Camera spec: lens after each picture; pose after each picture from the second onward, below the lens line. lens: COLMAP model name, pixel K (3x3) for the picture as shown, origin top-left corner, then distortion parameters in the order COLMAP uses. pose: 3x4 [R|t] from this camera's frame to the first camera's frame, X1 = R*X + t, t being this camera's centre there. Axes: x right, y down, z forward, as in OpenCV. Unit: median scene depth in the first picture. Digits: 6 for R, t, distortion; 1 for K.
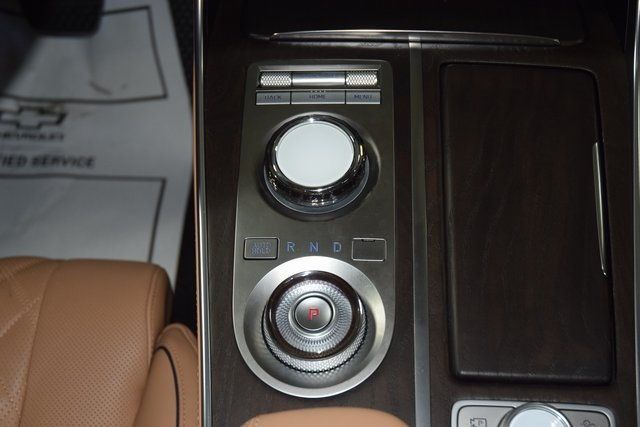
lens RADIAL K [[1030.6, 0, 322.3], [0, 1030.6, 212.7], [0, 0, 1]] dist [0.002033, 0.000000]
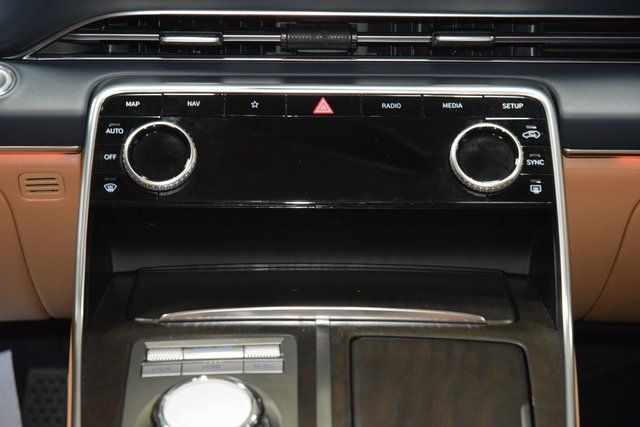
lens RADIAL K [[1917.9, 0, 317.6], [0, 1917.9, 212.5], [0, 0, 1]] dist [0.478127, 0.000000]
pose [[0.999237, -0.001438, 0.039031, 0.021314], [0.018980, 0.891271, -0.453075, 0.512047], [-0.034136, 0.453470, 0.890618, -0.528878]]
